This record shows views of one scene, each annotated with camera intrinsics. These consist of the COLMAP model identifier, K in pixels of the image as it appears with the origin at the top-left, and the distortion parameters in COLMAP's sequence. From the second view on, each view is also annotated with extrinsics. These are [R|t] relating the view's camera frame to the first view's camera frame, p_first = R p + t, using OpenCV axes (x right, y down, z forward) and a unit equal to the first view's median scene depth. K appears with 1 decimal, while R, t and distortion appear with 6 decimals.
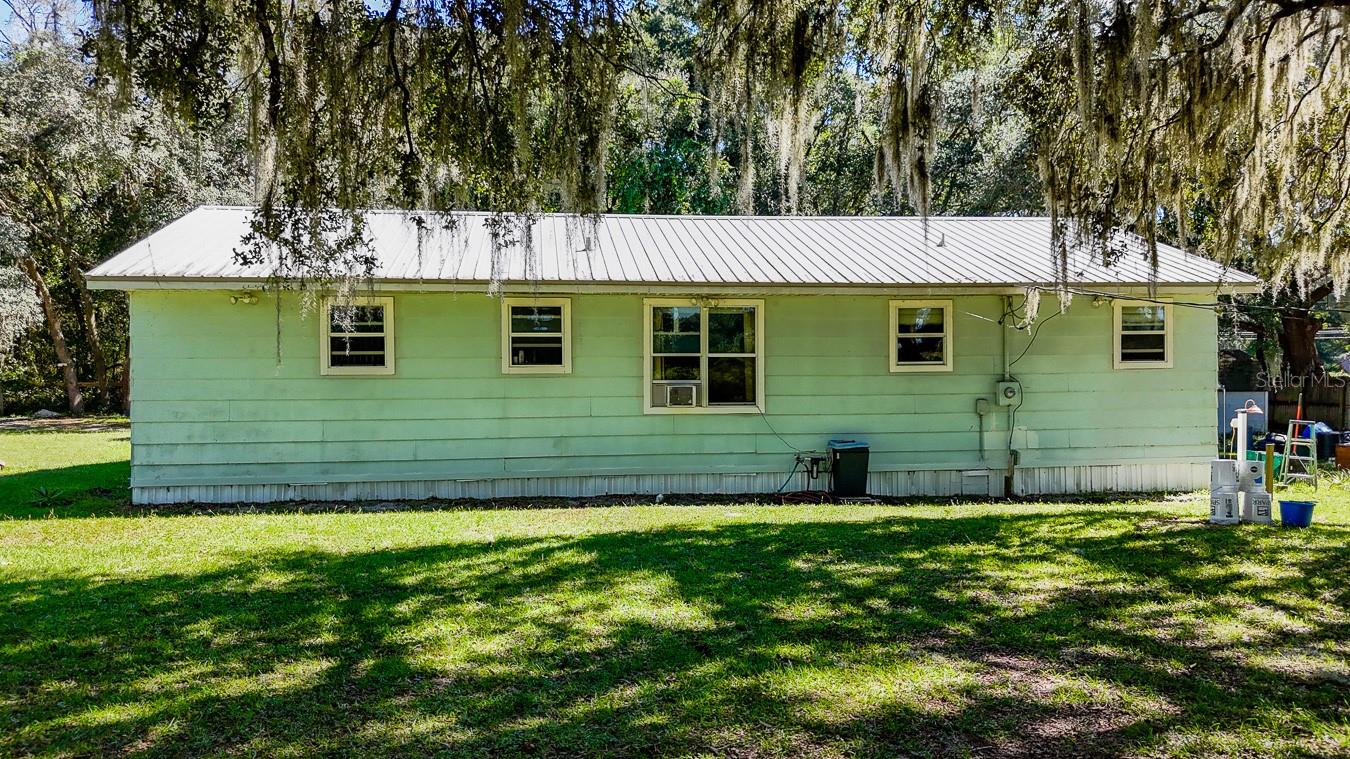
lens RADIAL K [[1002.1, 0, 679.1], [0, 1002.1, 376.3], [0, 0, 1]] dist [0.070464, -0.066044]
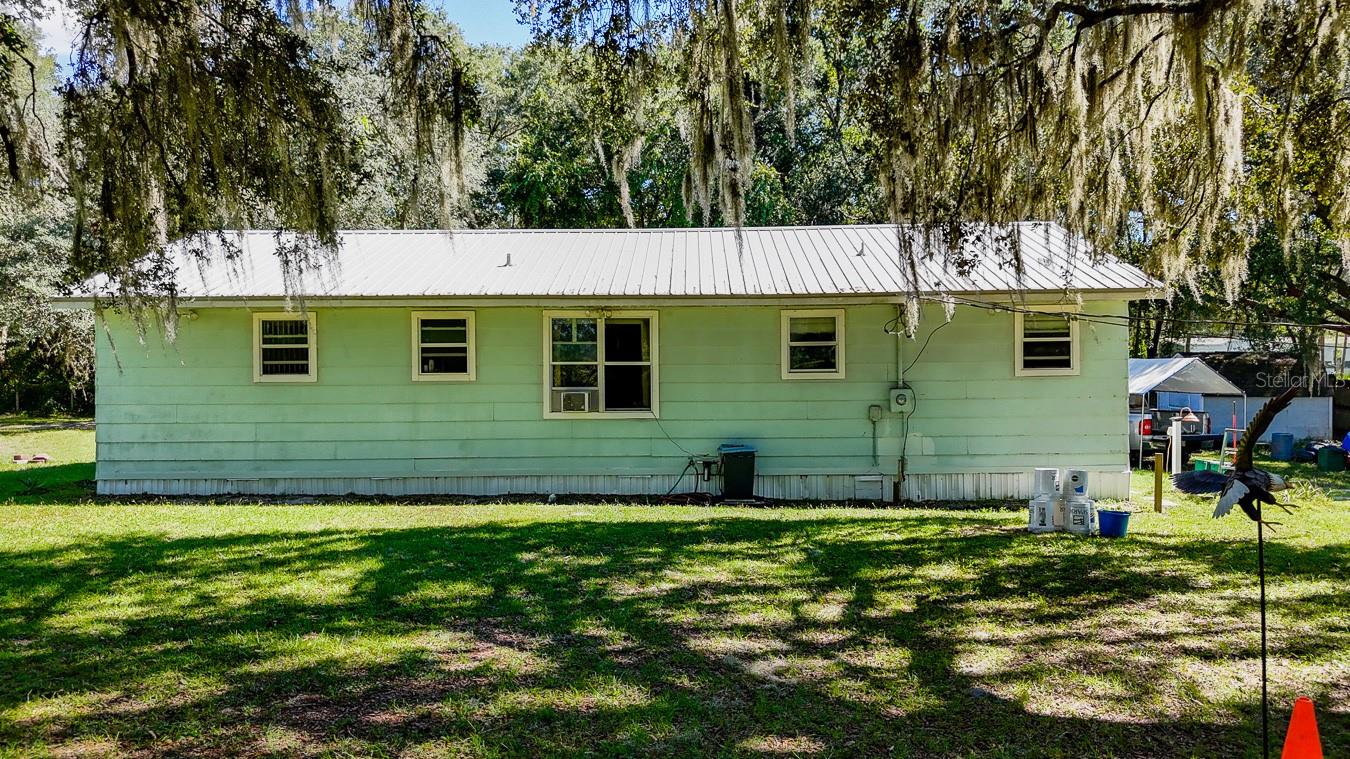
lens RADIAL K [[1015.9, 0, 684.4], [0, 1015.9, 370.1], [0, 0, 1]] dist [0.074553, -0.078389]
pose [[0.987857, -0.001183, -0.155360, 0.281968], [-0.000252, 0.999958, -0.009215, -0.004234], [0.155365, 0.009143, 0.987815, -0.050550]]
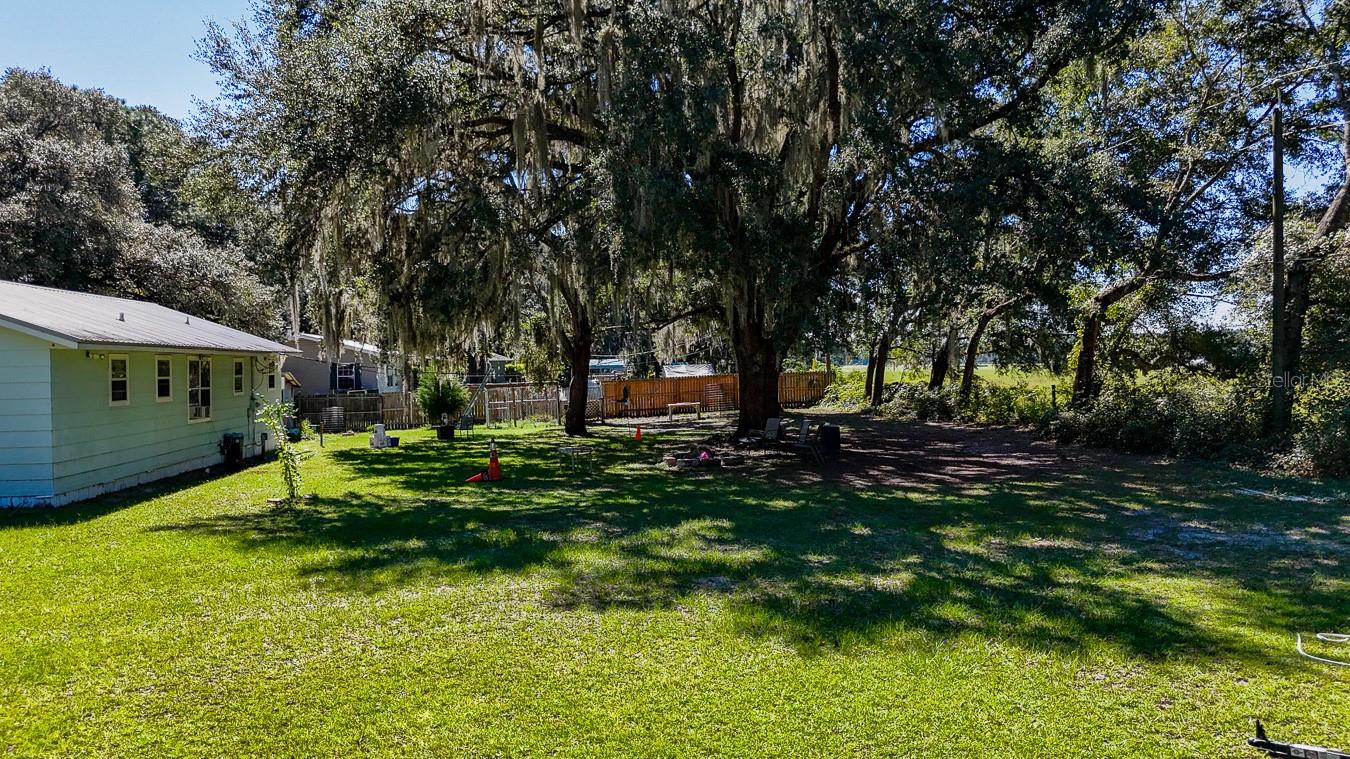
lens RADIAL K [[1002.1, 0, 679.1], [0, 1002.1, 376.3], [0, 0, 1]] dist [0.070464, -0.066044]
pose [[0.006427, -0.005495, 0.999964, -1.749457], [0.020306, 0.999779, 0.005364, -0.035325], [-0.999773, 0.020271, 0.006537, 0.151160]]
